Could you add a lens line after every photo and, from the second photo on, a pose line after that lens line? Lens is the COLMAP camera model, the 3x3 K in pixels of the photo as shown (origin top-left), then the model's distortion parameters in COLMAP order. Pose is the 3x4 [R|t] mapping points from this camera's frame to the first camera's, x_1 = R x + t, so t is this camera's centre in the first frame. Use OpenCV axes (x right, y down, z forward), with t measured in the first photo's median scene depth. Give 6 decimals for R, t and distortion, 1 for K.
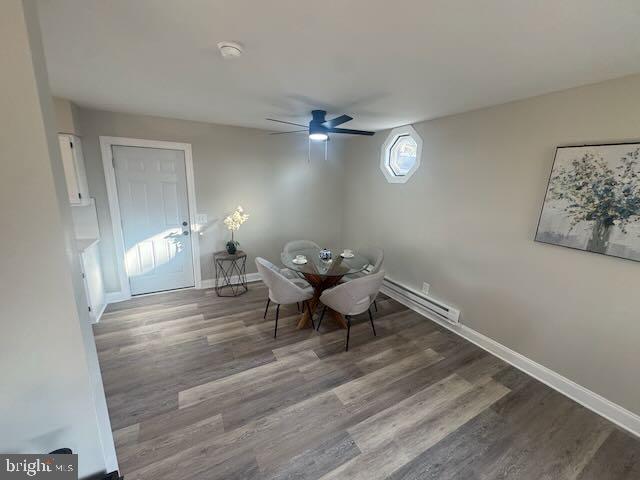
lens RADIAL K [[259.9, 0, 320.0], [0, 259.9, 240.0], [0, 0, 1]] dist [0.000613, 0.000442]
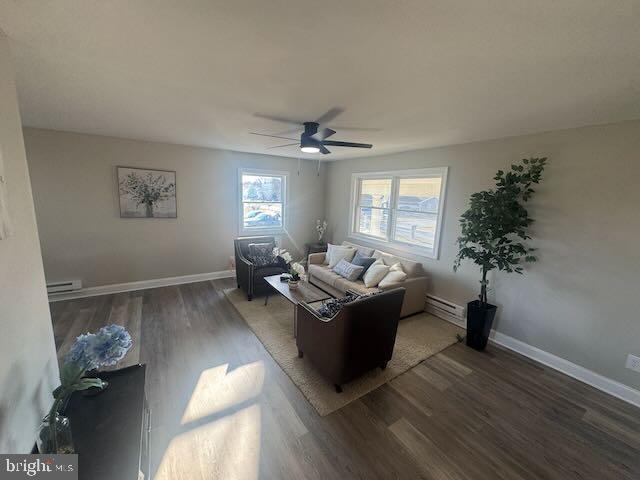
lens RADIAL K [[259.9, 0, 320.0], [0, 259.9, 240.0], [0, 0, 1]] dist [0.000613, 0.000442]
pose [[-0.061885, -0.211310, 0.975458, -0.910761], [0.185980, 0.957773, 0.219278, 0.012503], [-0.980603, 0.194986, -0.019972, -0.249853]]
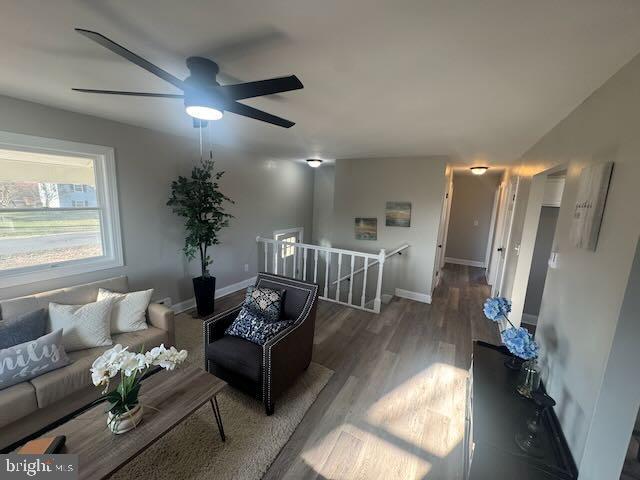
lens RADIAL K [[259.9, 0, 320.0], [0, 259.9, 240.0], [0, 0, 1]] dist [0.000613, 0.000442]
pose [[-0.842959, 0.023869, -0.537449, 0.286020], [-0.186332, 0.924225, 0.333299, -0.089301], [0.504679, 0.381101, -0.774636, 0.369307]]
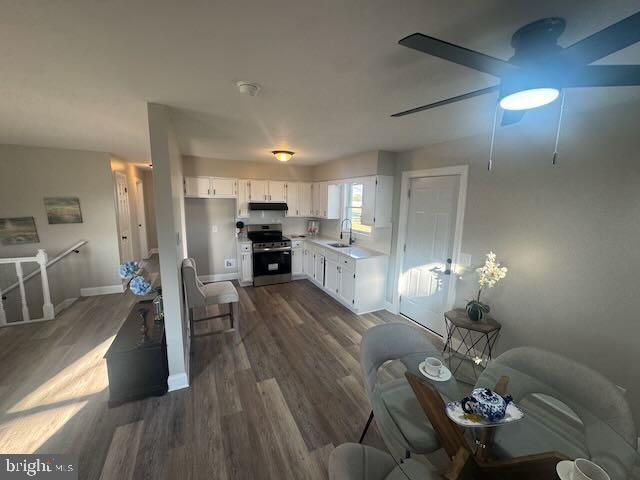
lens RADIAL K [[259.9, 0, 320.0], [0, 259.9, 240.0], [0, 0, 1]] dist [0.000613, 0.000442]
pose [[-0.054689, 0.125393, -0.990599, 0.432960], [-0.242783, 0.960641, 0.135005, -0.188211], [0.968538, 0.247883, -0.022093, 0.817646]]
